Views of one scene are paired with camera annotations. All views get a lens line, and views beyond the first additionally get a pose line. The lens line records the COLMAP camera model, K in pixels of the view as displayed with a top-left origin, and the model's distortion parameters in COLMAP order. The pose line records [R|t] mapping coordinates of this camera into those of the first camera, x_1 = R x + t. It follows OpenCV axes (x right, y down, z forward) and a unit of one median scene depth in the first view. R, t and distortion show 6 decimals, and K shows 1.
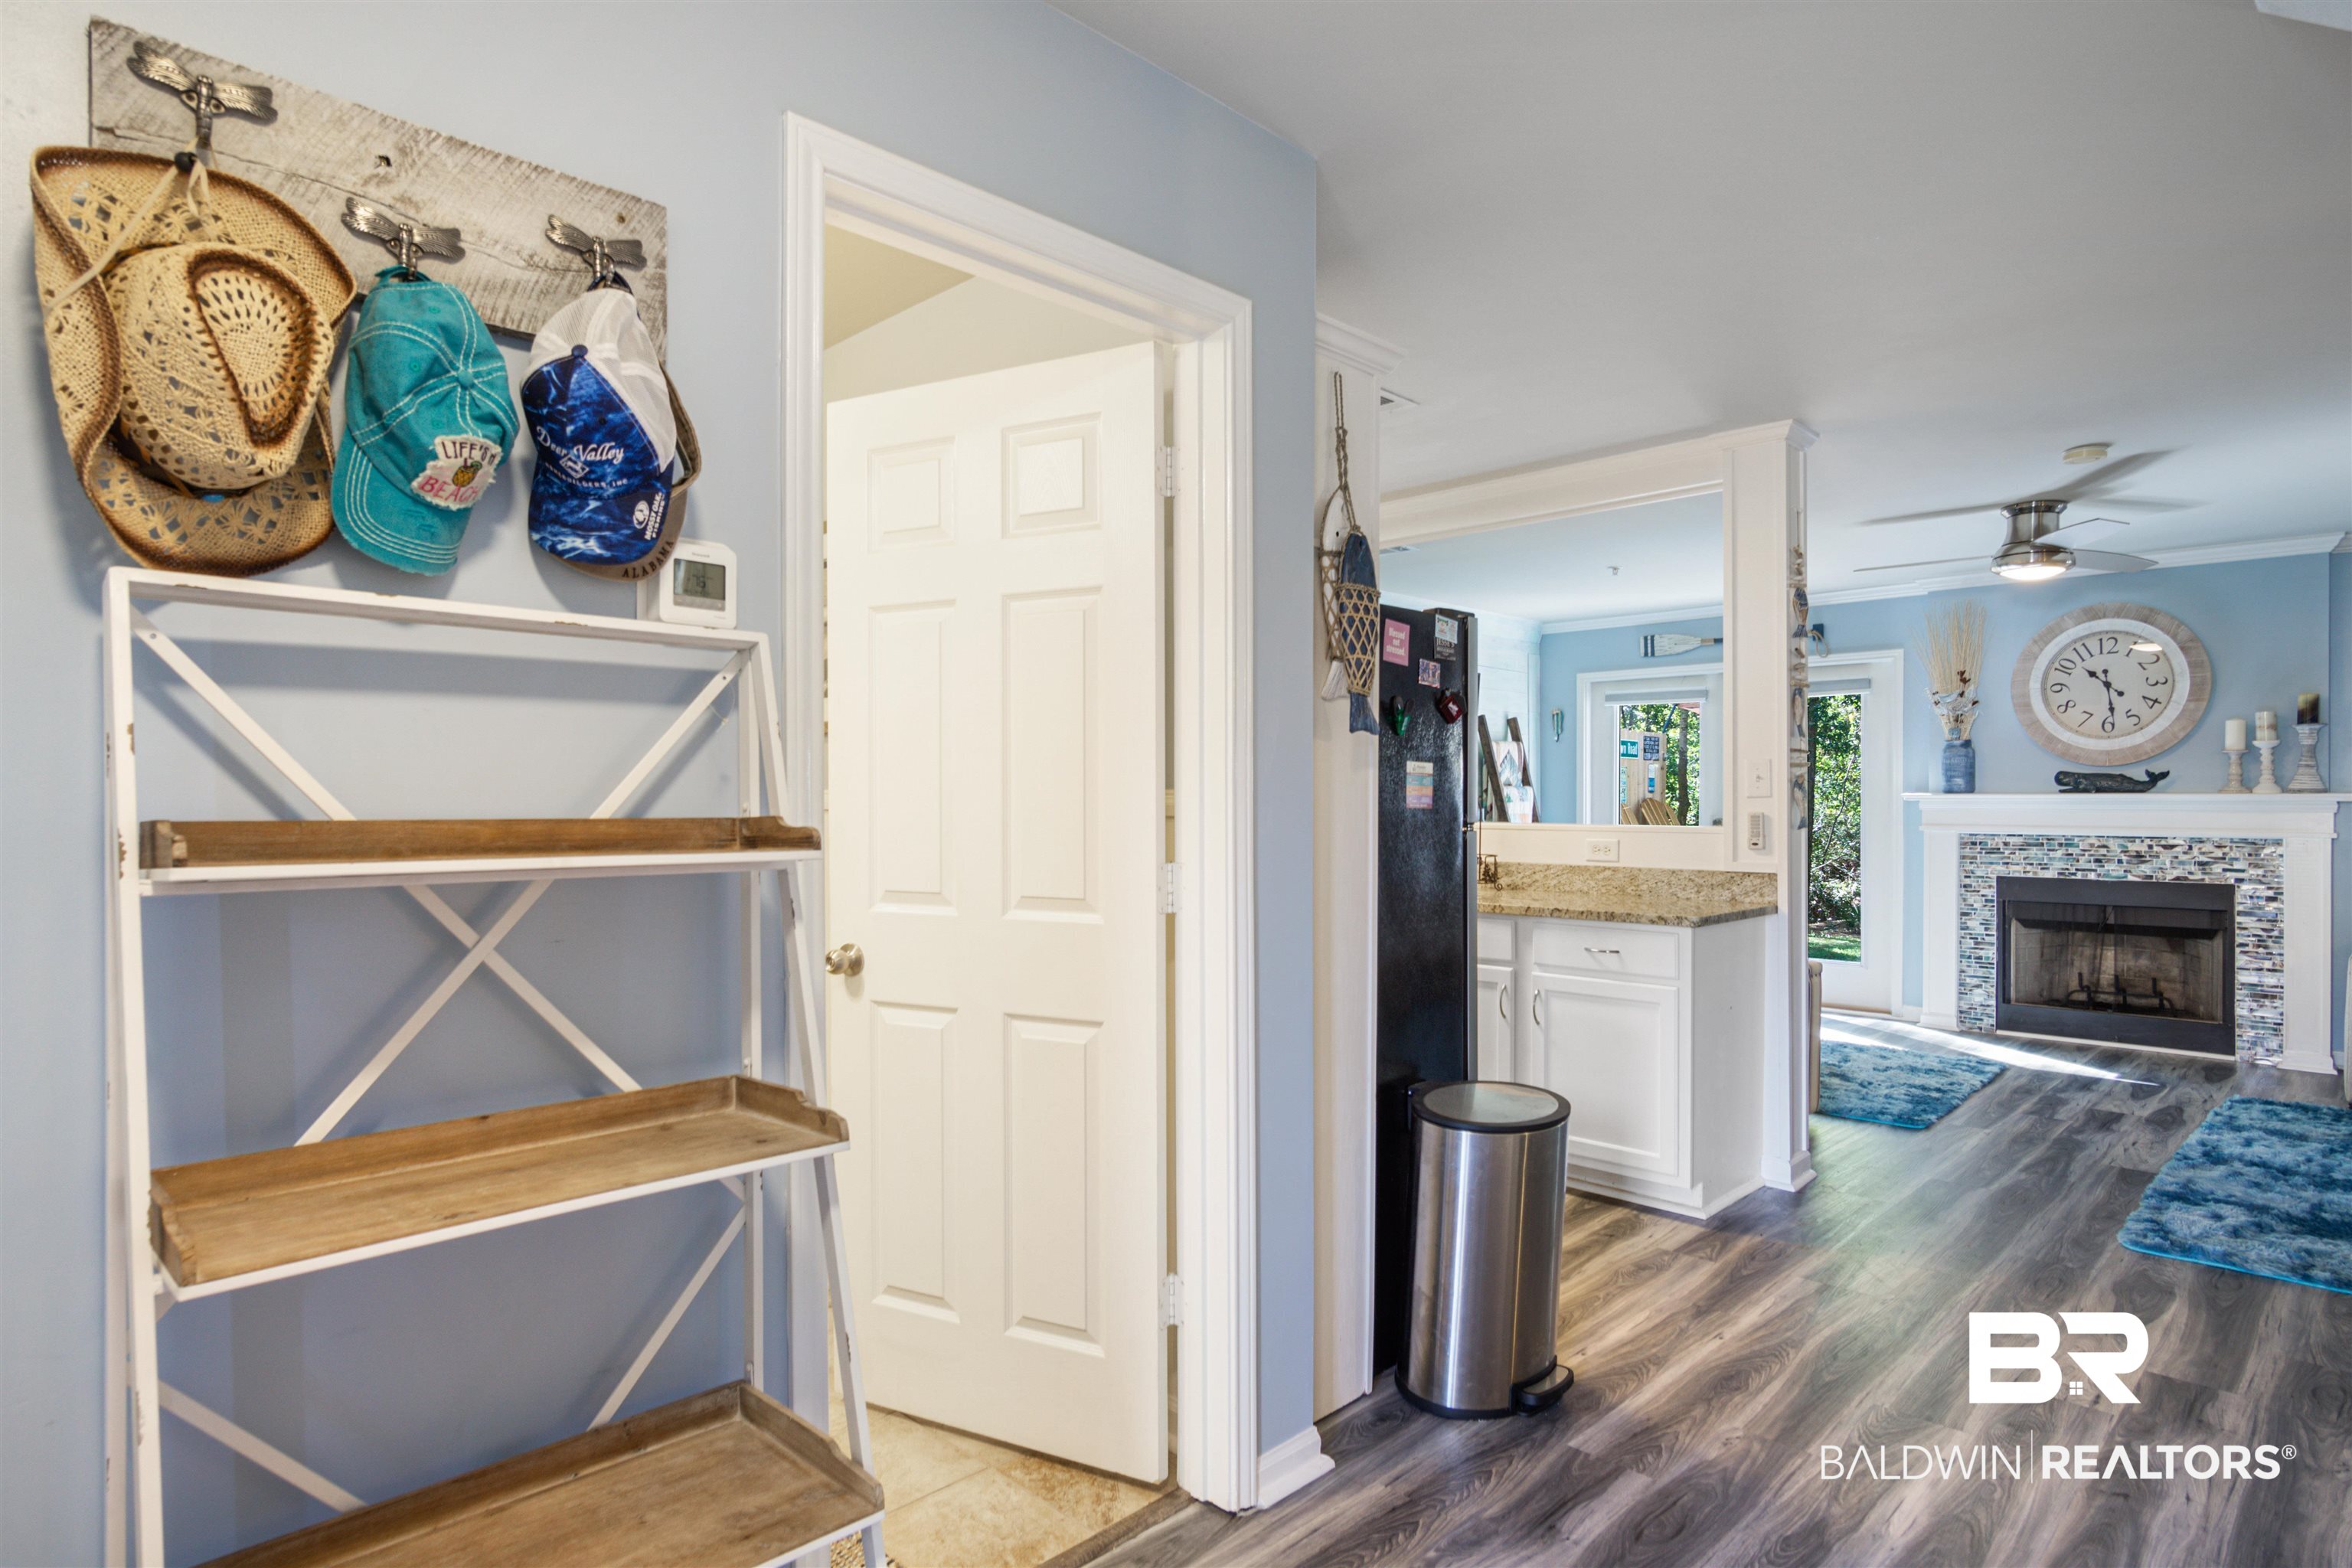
lens RADIAL K [[1257.3, 0, 1179.5], [0, 1257.3, 794.7], [0, 0, 1]] dist [-0.004879, 0.003668]
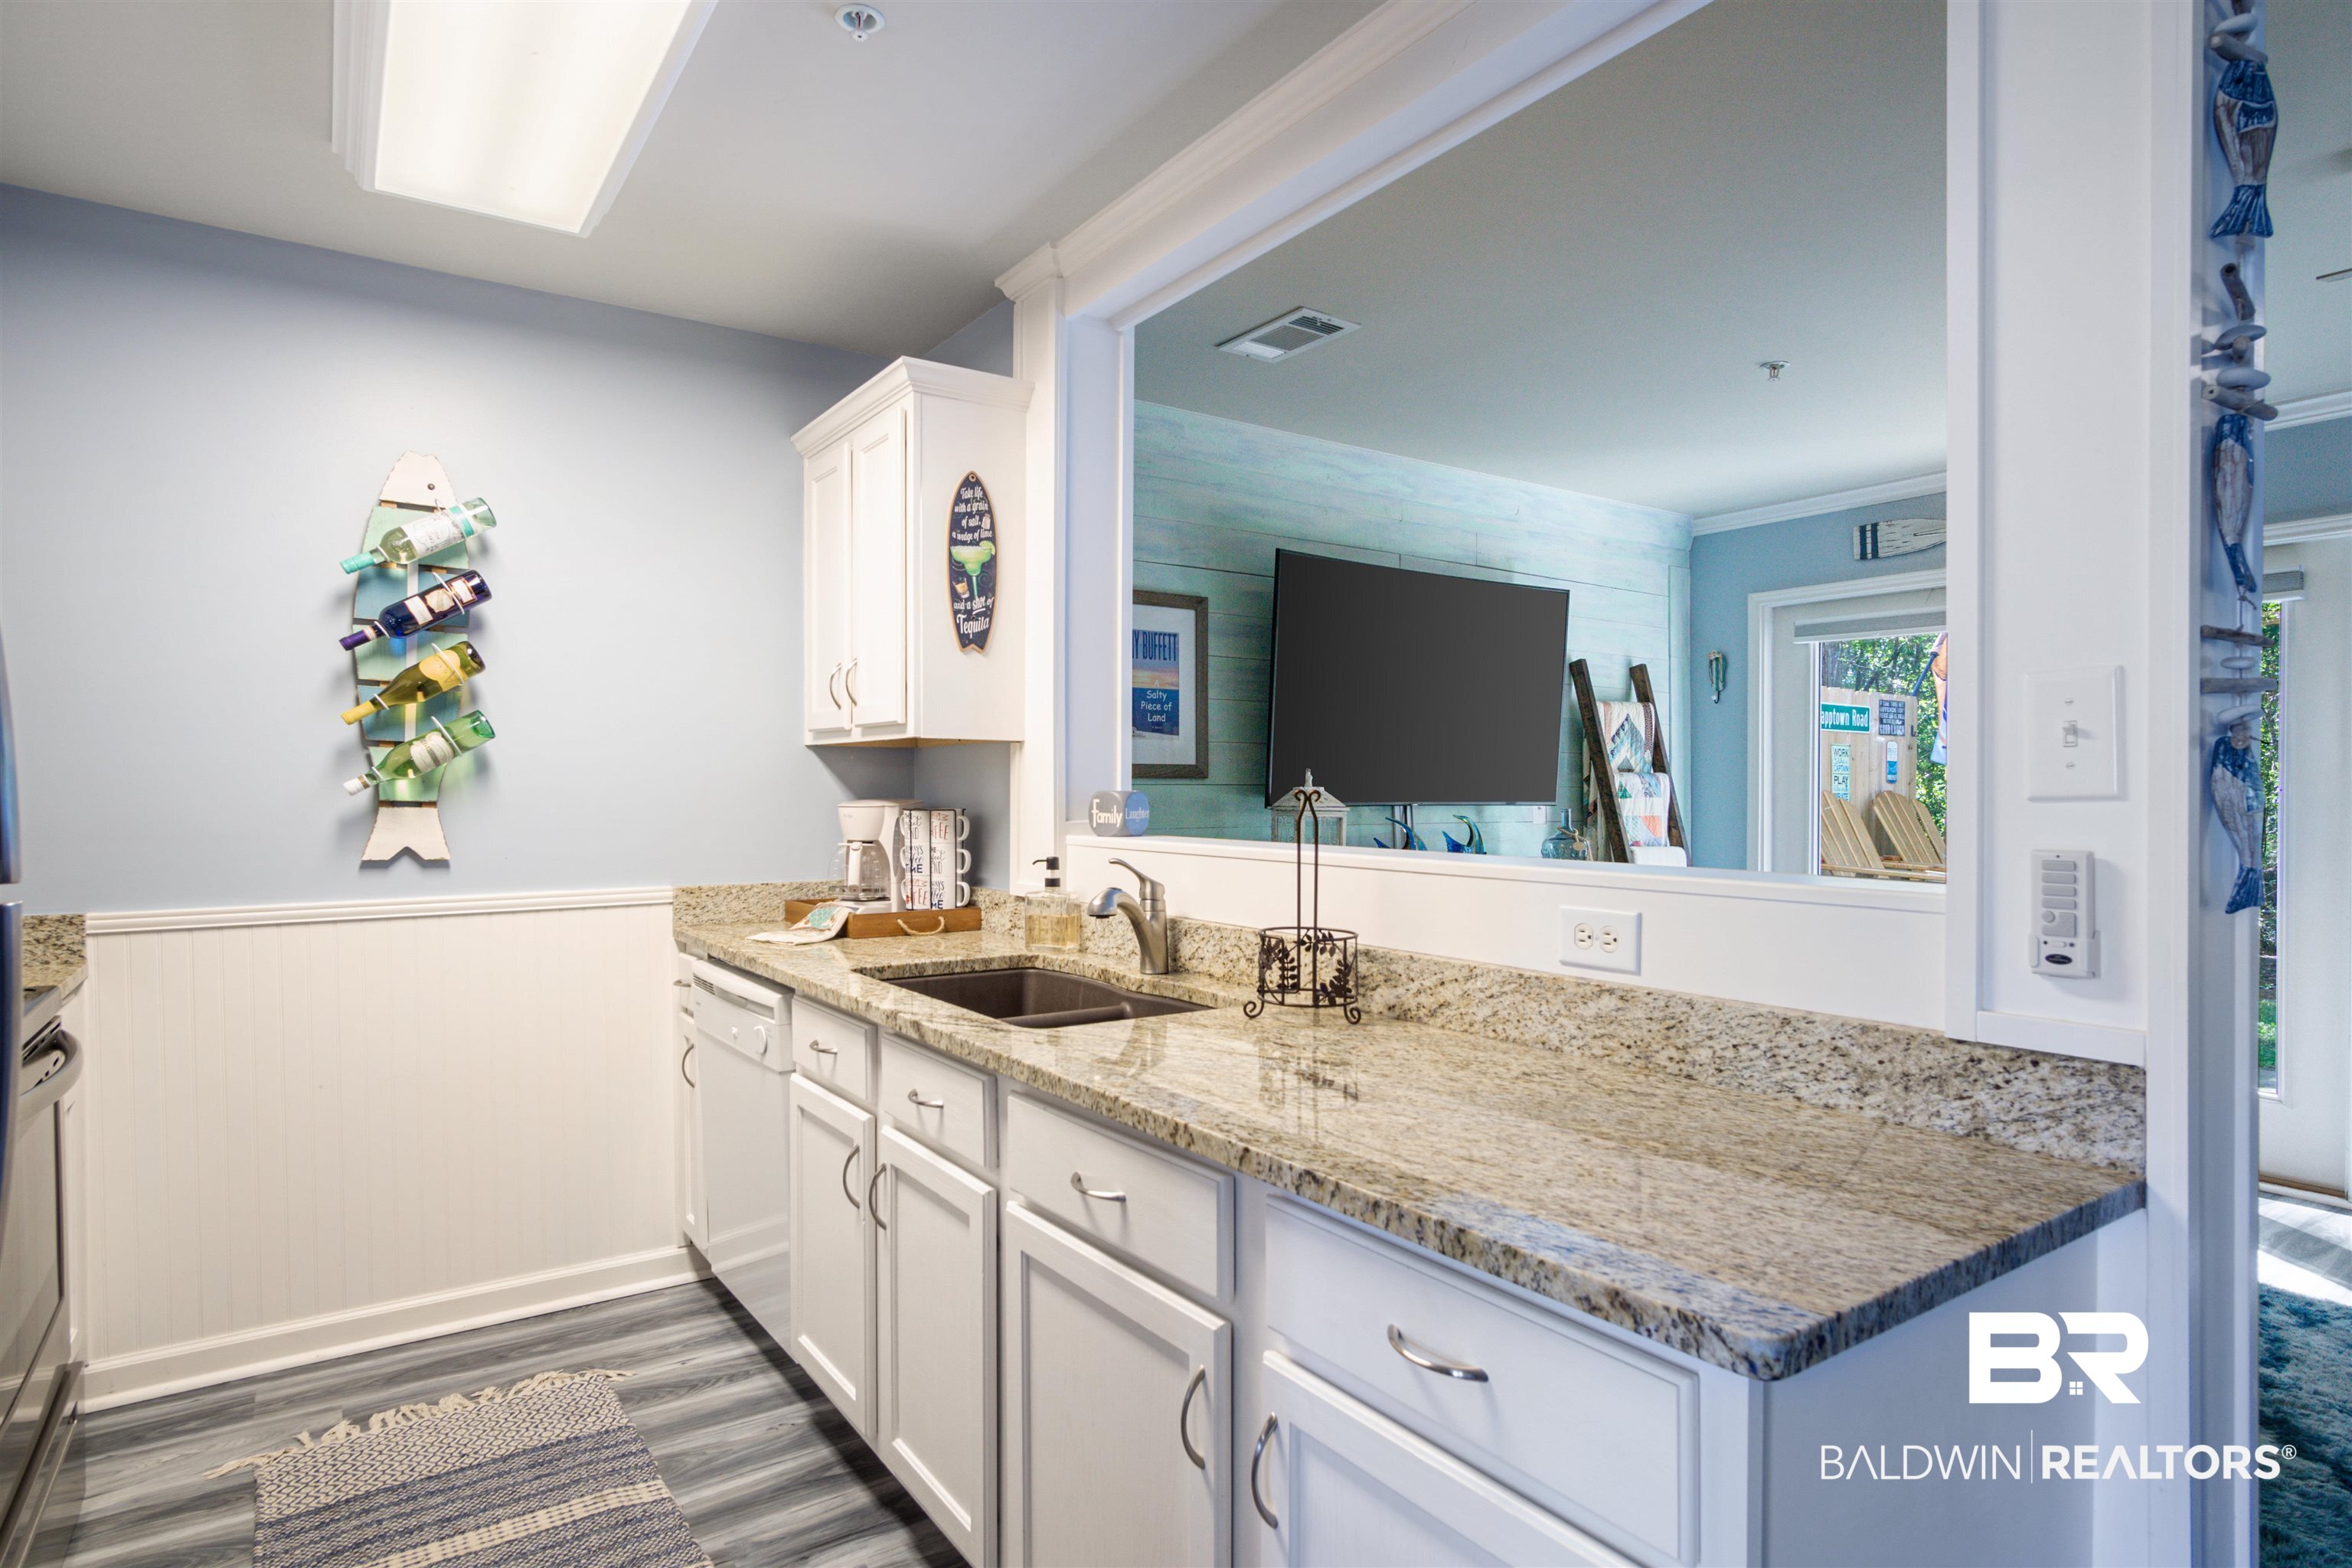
lens RADIAL K [[1257.3, 0, 1169.4], [0, 1257.3, 795.4], [0, 0, 1]] dist [-0.004879, 0.003668]
pose [[0.982185, 0.004687, -0.187857, 0.203449], [-0.003051, 0.999955, 0.008996, -0.000476], [0.187891, -0.008263, 0.982155, 0.443442]]
